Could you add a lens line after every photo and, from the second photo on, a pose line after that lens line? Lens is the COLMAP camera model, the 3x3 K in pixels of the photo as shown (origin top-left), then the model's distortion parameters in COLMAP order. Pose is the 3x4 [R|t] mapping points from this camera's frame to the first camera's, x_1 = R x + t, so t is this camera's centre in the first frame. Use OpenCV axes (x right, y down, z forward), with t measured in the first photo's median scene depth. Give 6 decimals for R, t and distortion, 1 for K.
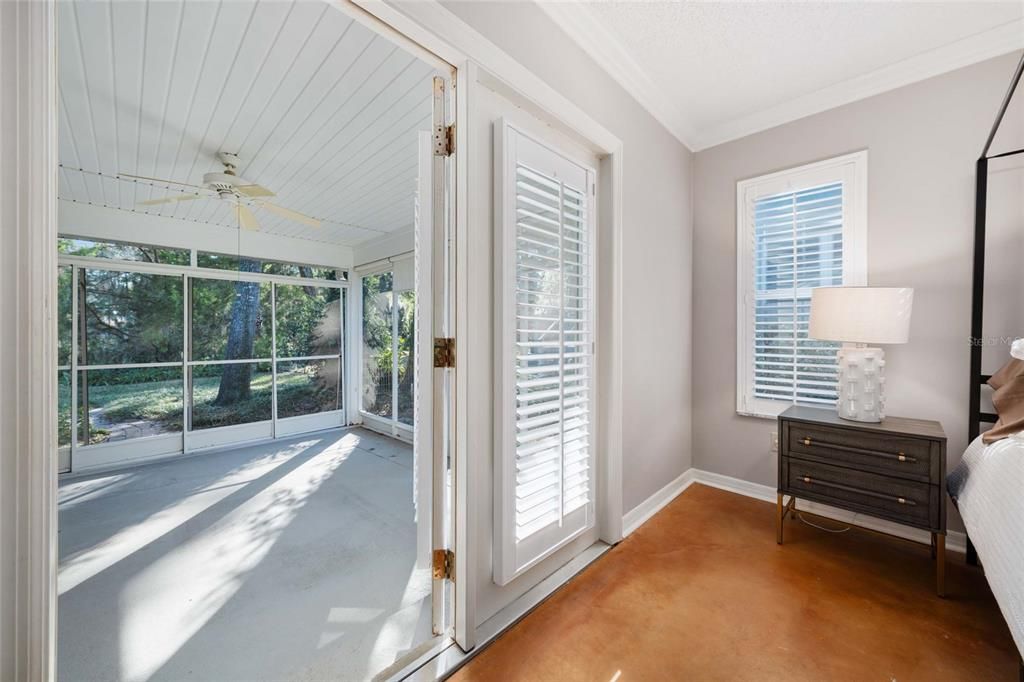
lens RADIAL K [[381.5, 0, 497.4], [0, 381.5, 328.5], [0, 0, 1]] dist [-0.005712, 0.000468]
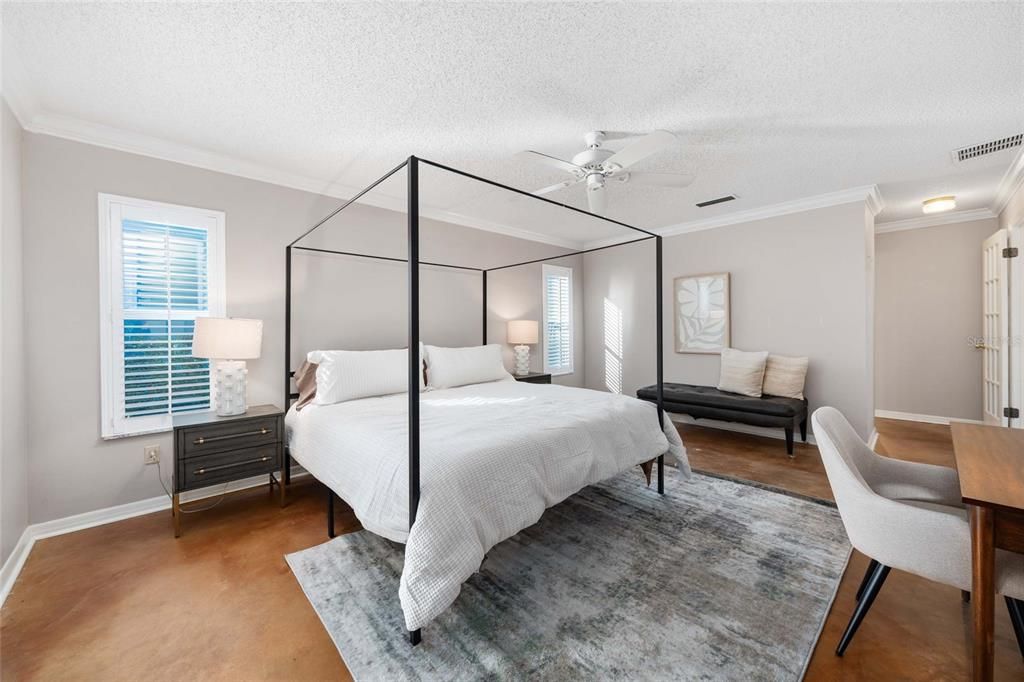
lens RADIAL K [[381.5, 0, 511.8], [0, 381.5, 331.0], [0, 0, 1]] dist [-0.005712, 0.000468]
pose [[0.040649, -0.008026, 0.999141, -0.380133], [0.006753, 0.999947, 0.007758, -0.065212], [-0.999151, 0.006432, 0.040701, -0.072132]]
